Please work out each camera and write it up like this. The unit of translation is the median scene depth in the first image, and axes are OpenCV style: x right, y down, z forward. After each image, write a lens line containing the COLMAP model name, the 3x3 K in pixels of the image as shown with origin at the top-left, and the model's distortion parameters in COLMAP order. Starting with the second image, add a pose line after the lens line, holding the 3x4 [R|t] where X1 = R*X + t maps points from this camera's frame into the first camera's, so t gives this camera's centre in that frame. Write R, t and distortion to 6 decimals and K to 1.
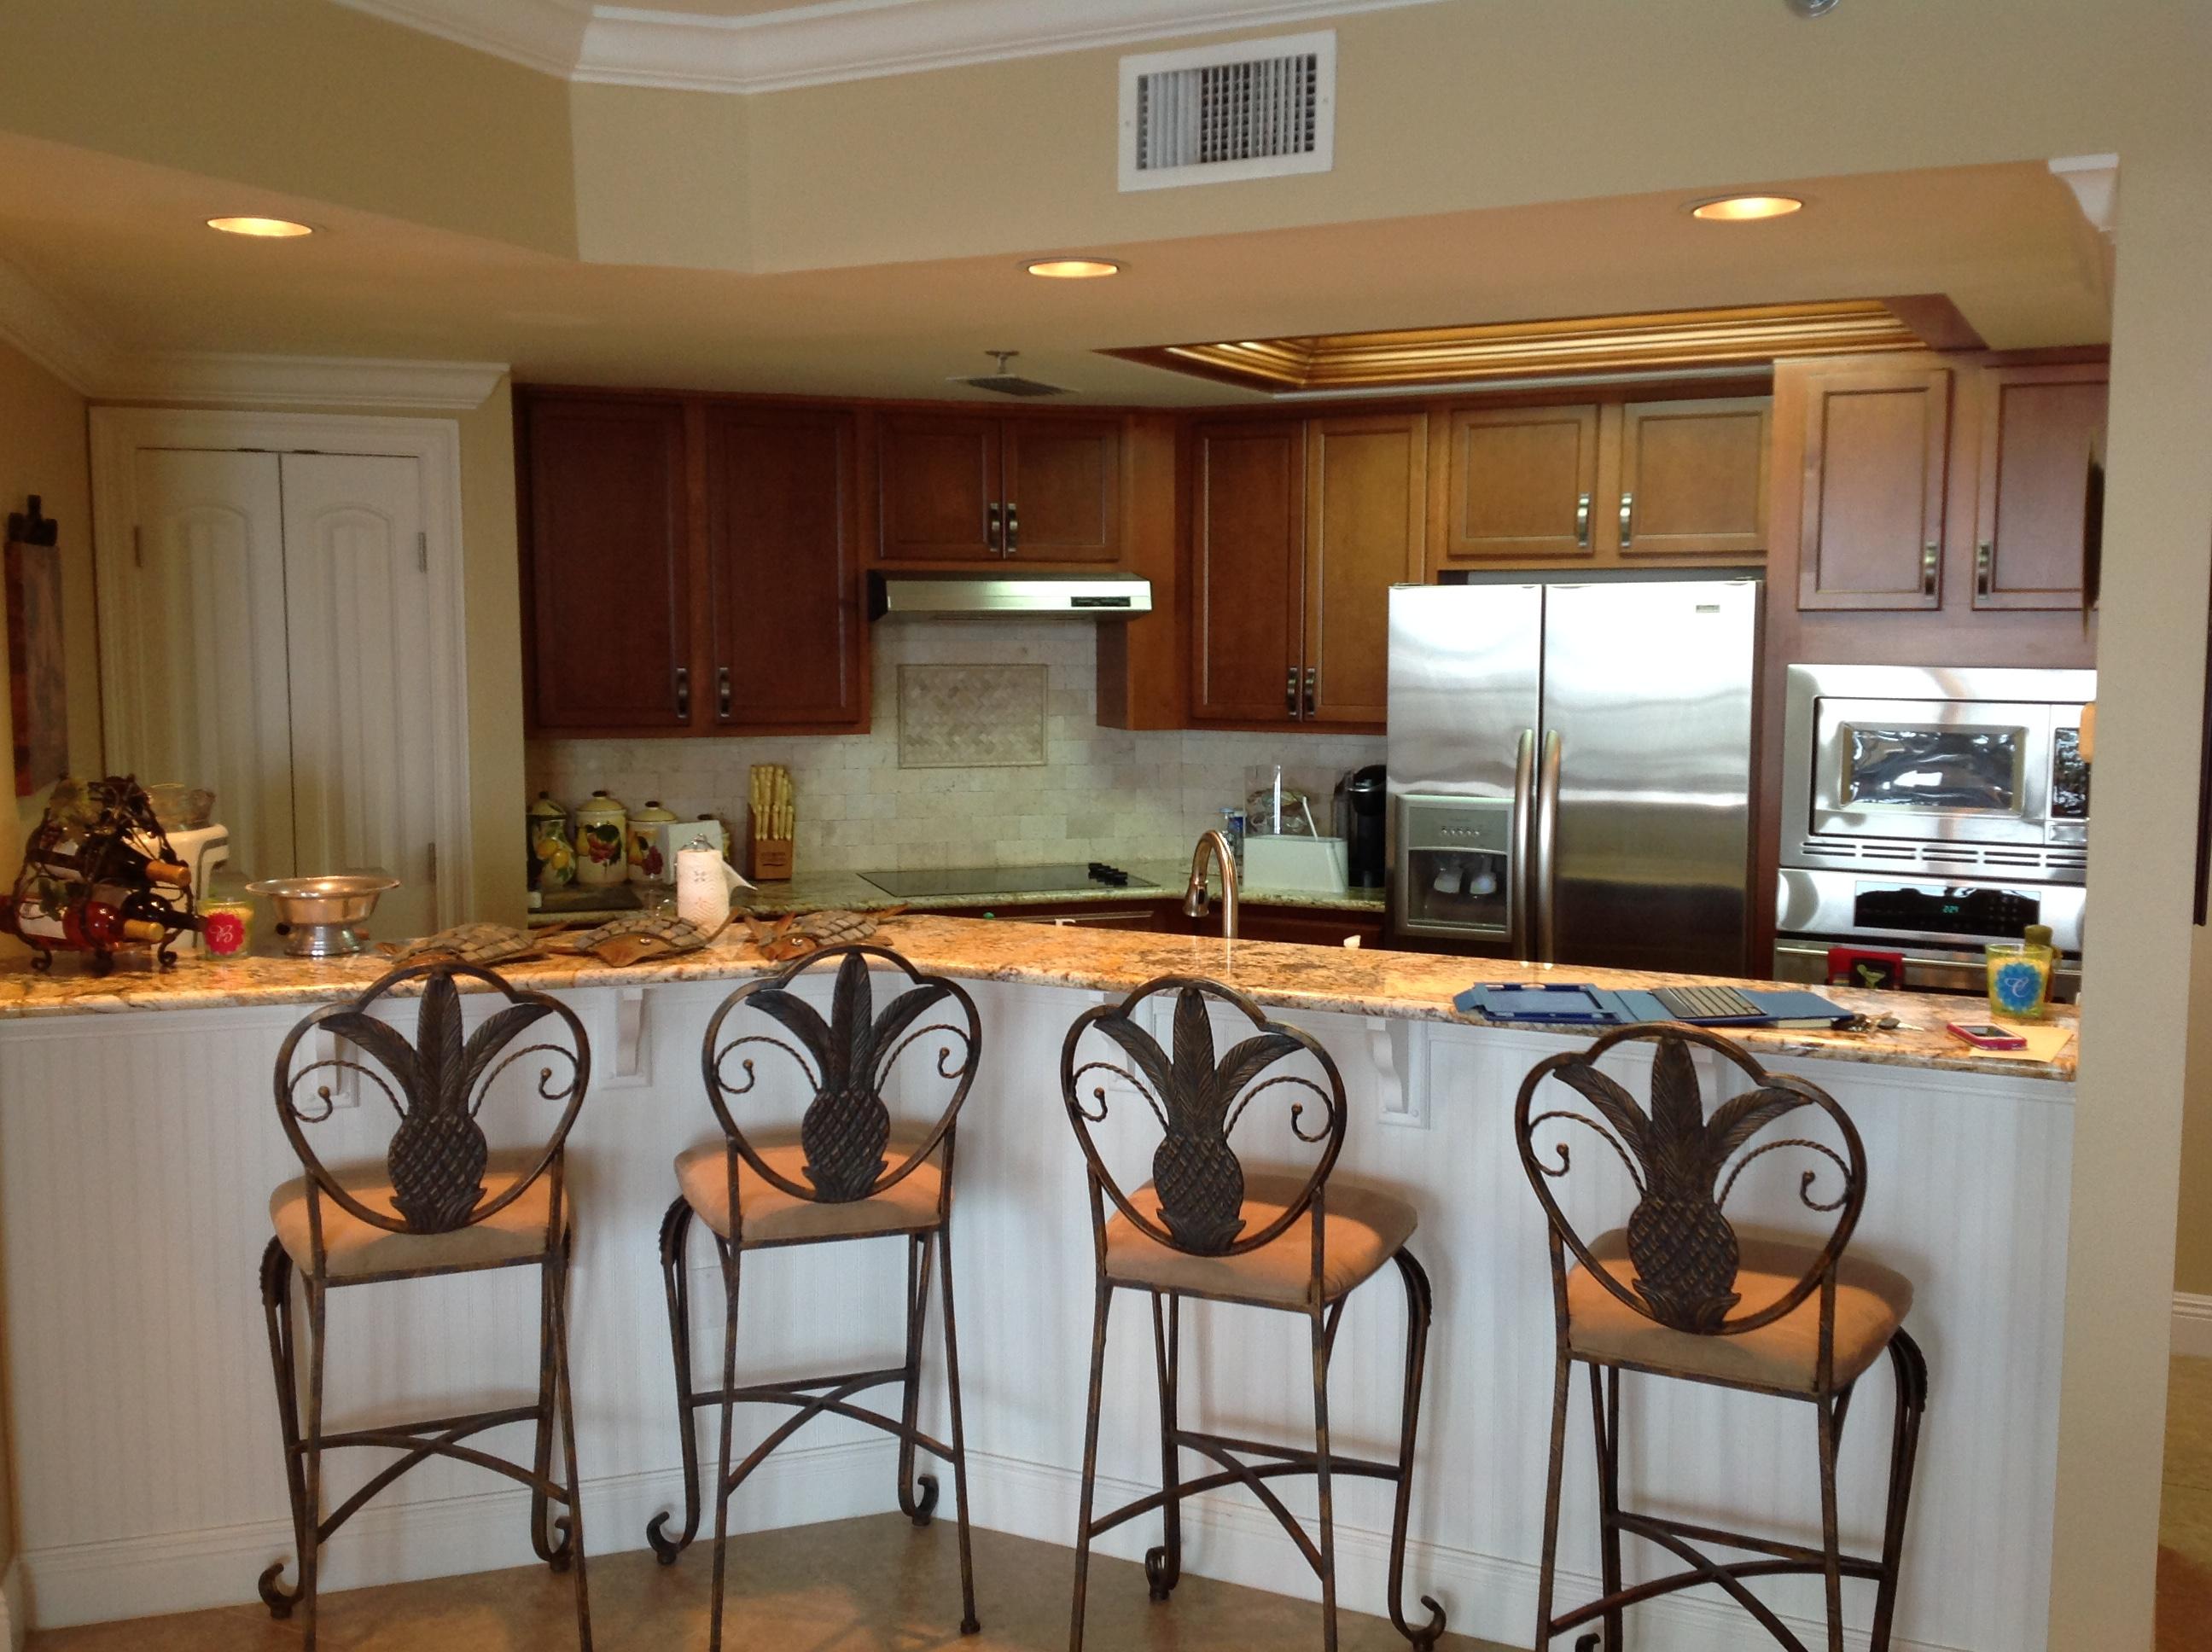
lens RADIAL K [[2067.1, 0, 1114.3], [0, 2067.1, 835.7], [0, 0, 1]] dist [0.204011, -0.455341]
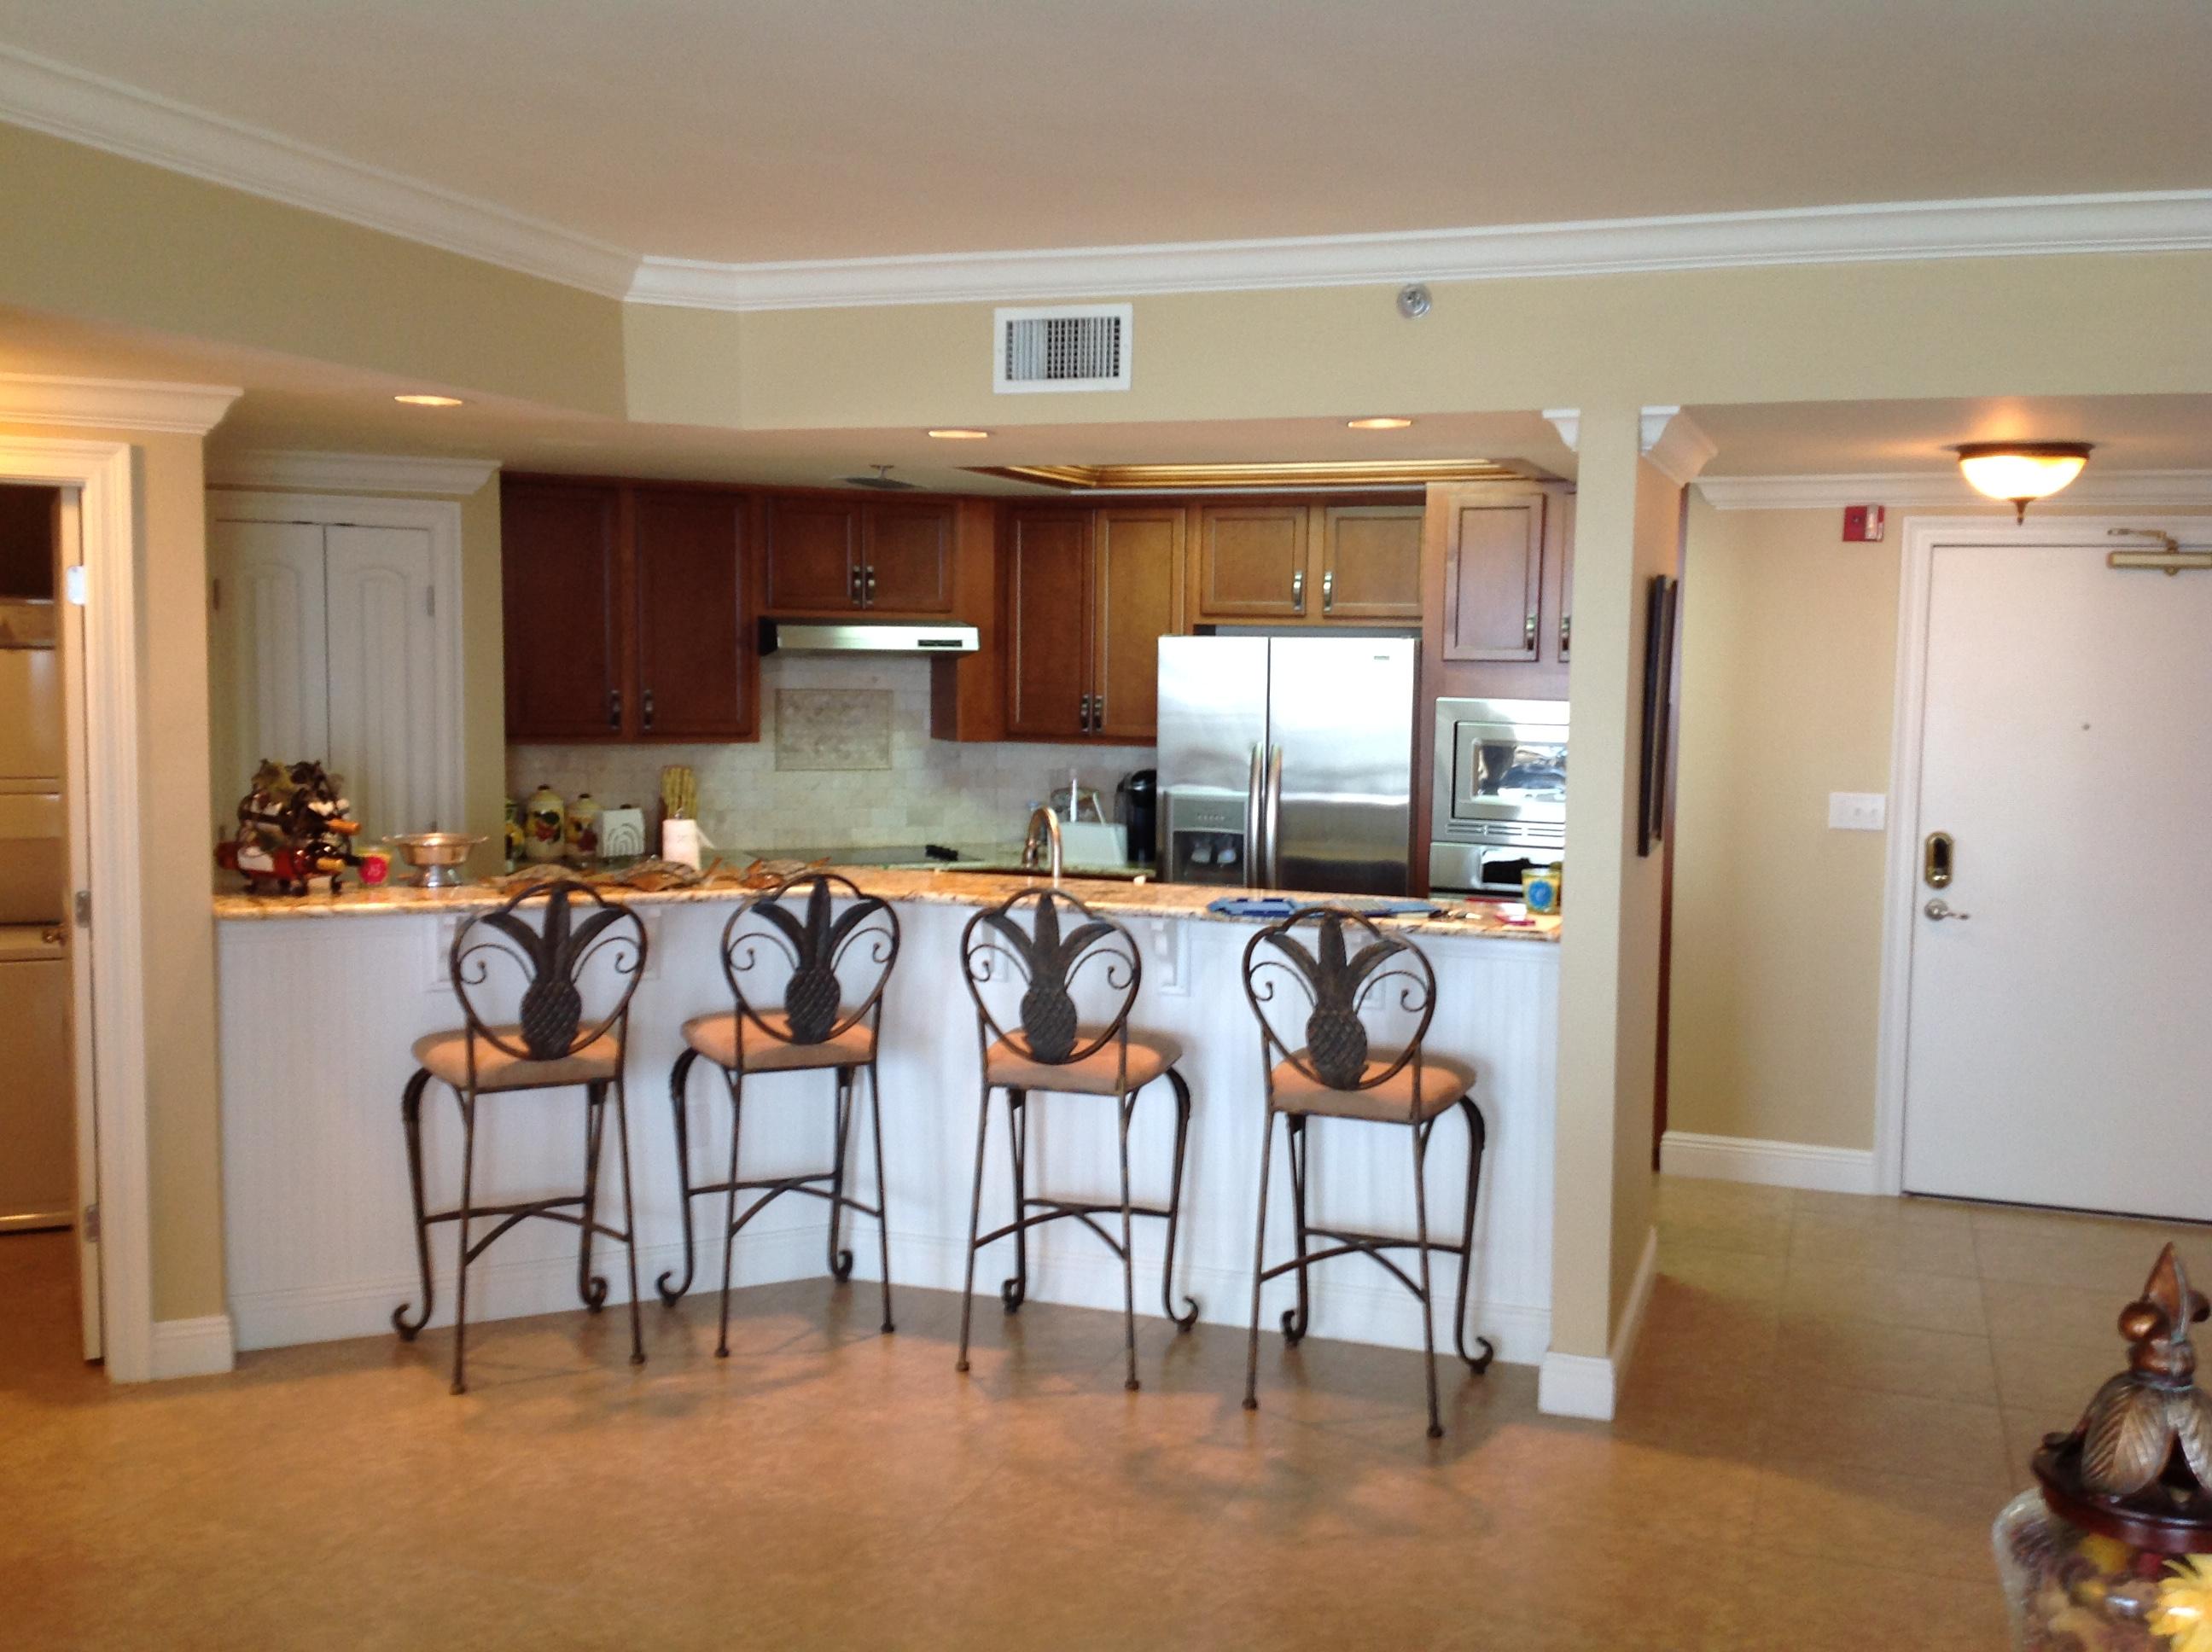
lens RADIAL K [[2074.5, 0, 1121.3], [0, 2074.5, 825.8], [0, 0, 1]] dist [0.220639, -0.538928]
pose [[0.992529, 0.002760, 0.121974, -0.063241], [-0.000725, 0.999860, -0.016724, 0.029044], [-0.122003, 0.016511, 0.992392, -0.377626]]
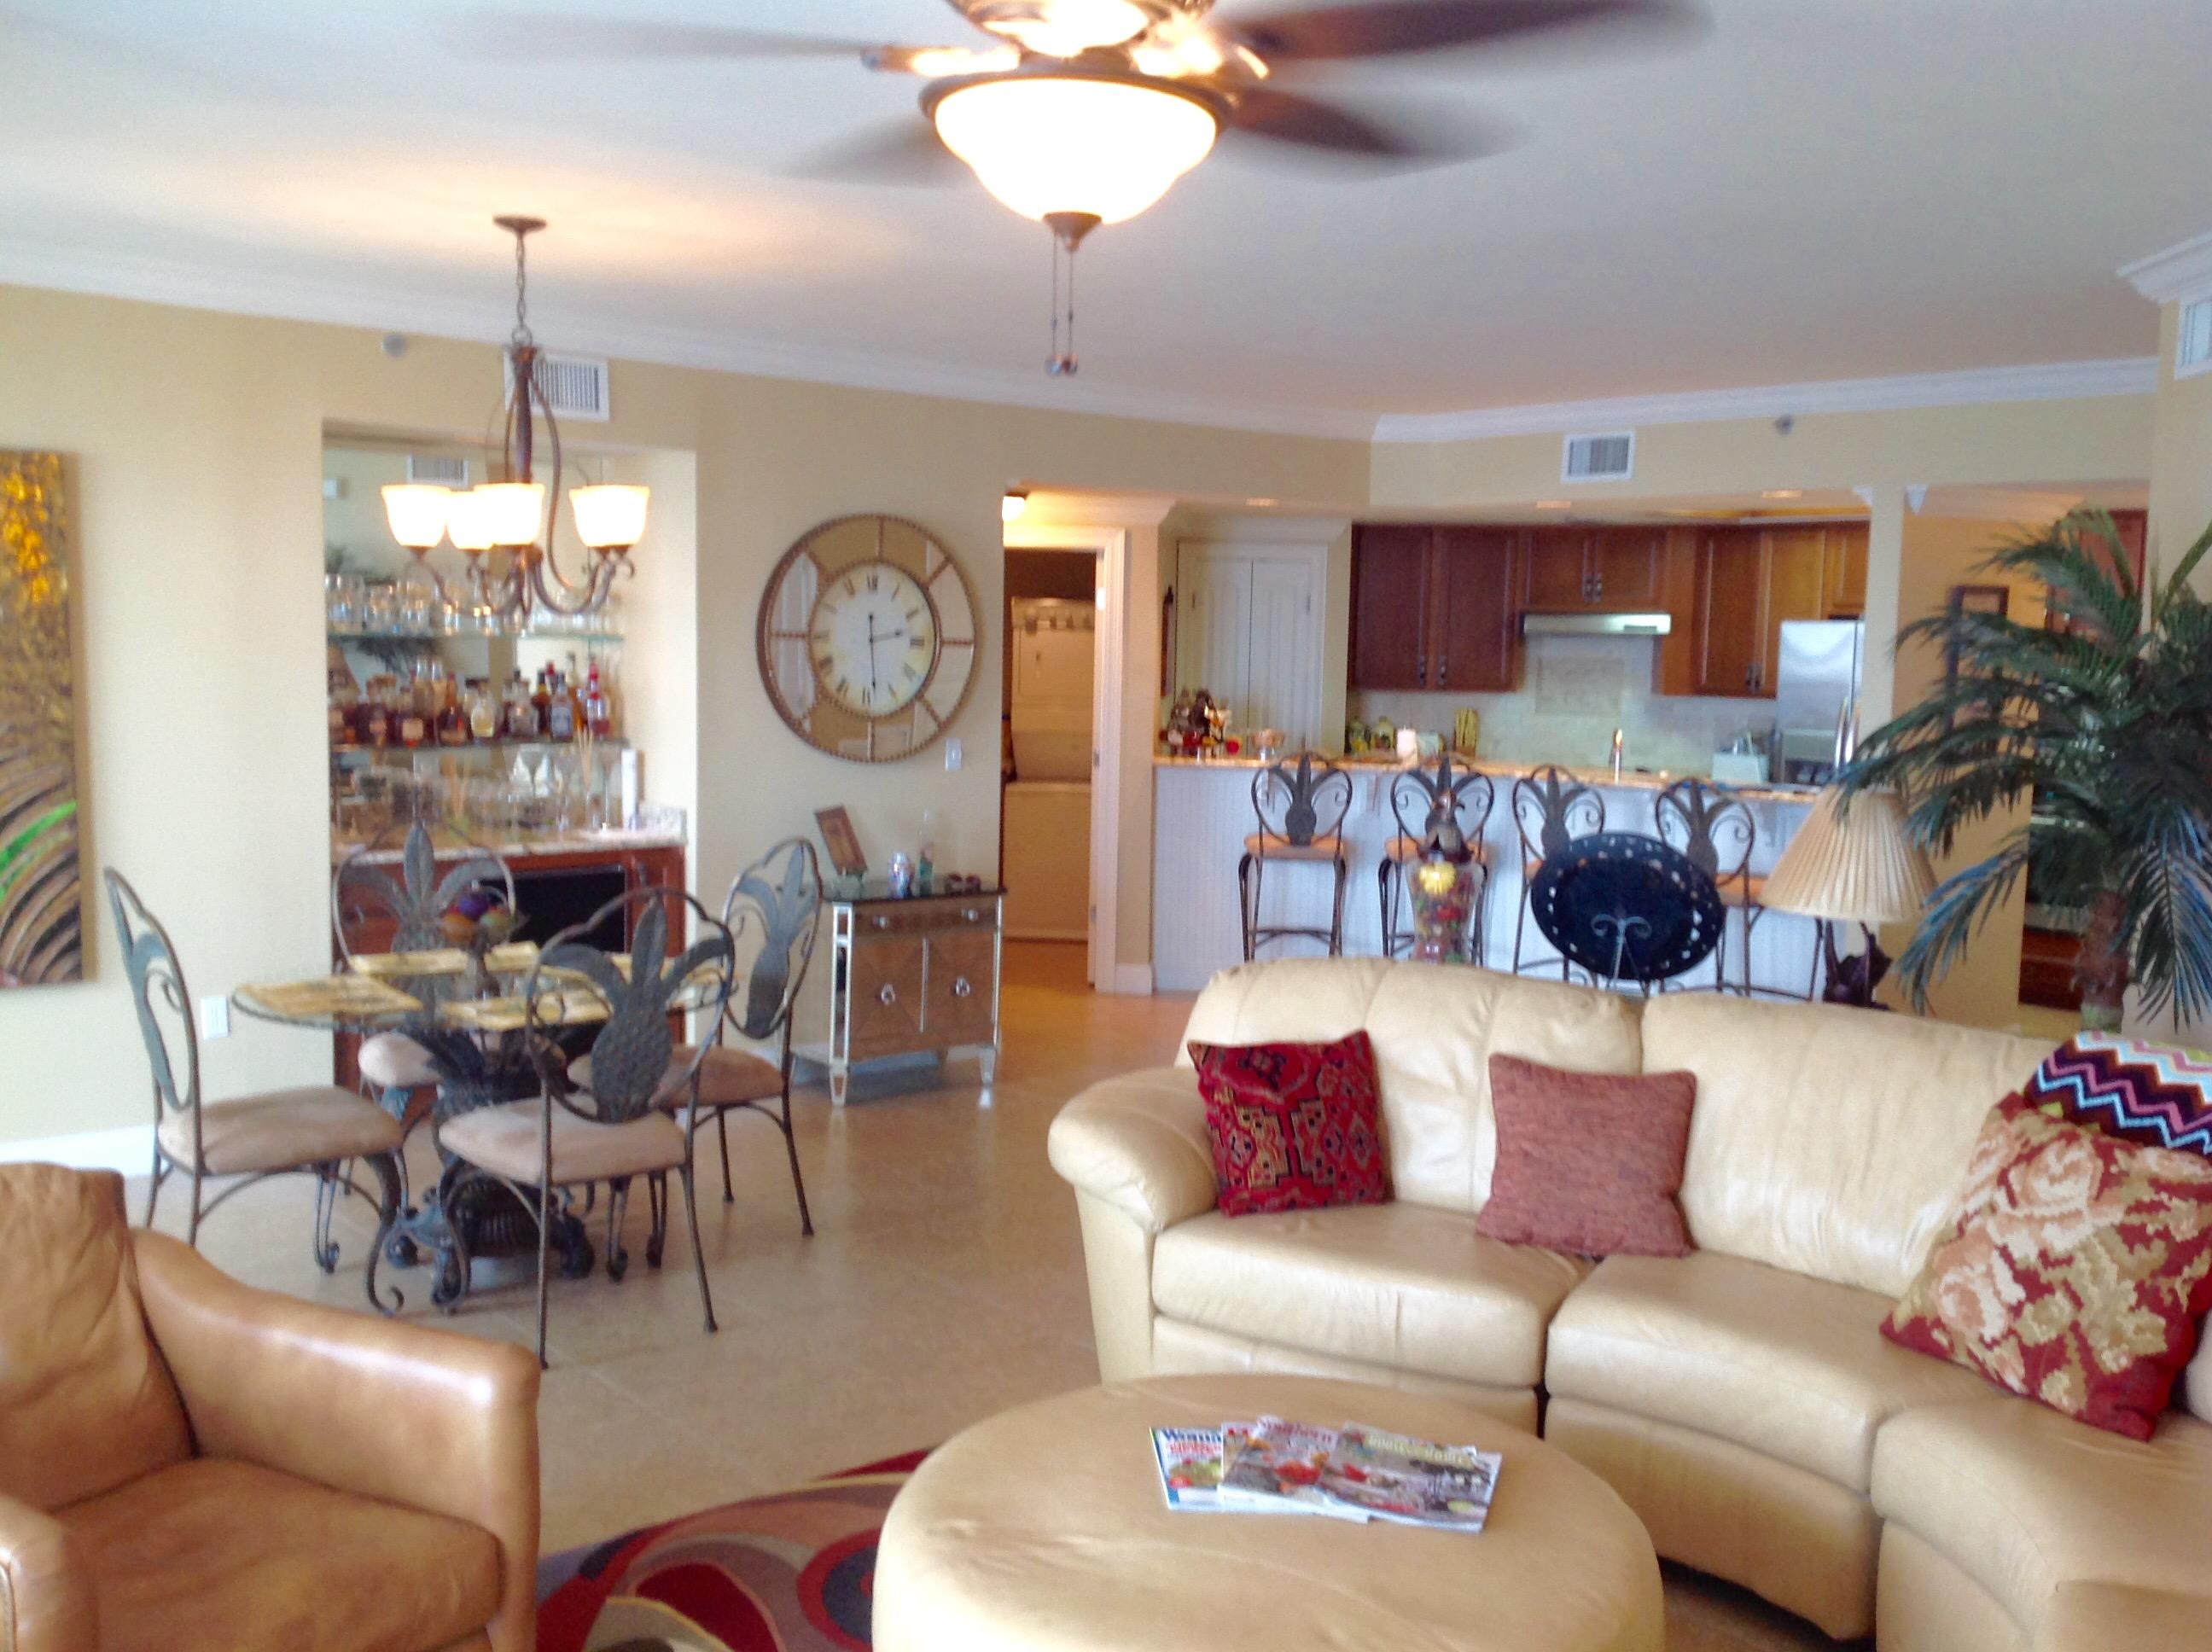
lens RADIAL K [[2074.5, 0, 1121.3], [0, 2074.5, 825.8], [0, 0, 1]] dist [0.220639, -0.538928]
pose [[0.919380, 0.057074, -0.389209, 0.380441], [-0.059716, 0.998201, 0.005317, 0.105992], [0.388812, 0.018353, 0.921134, -1.163278]]
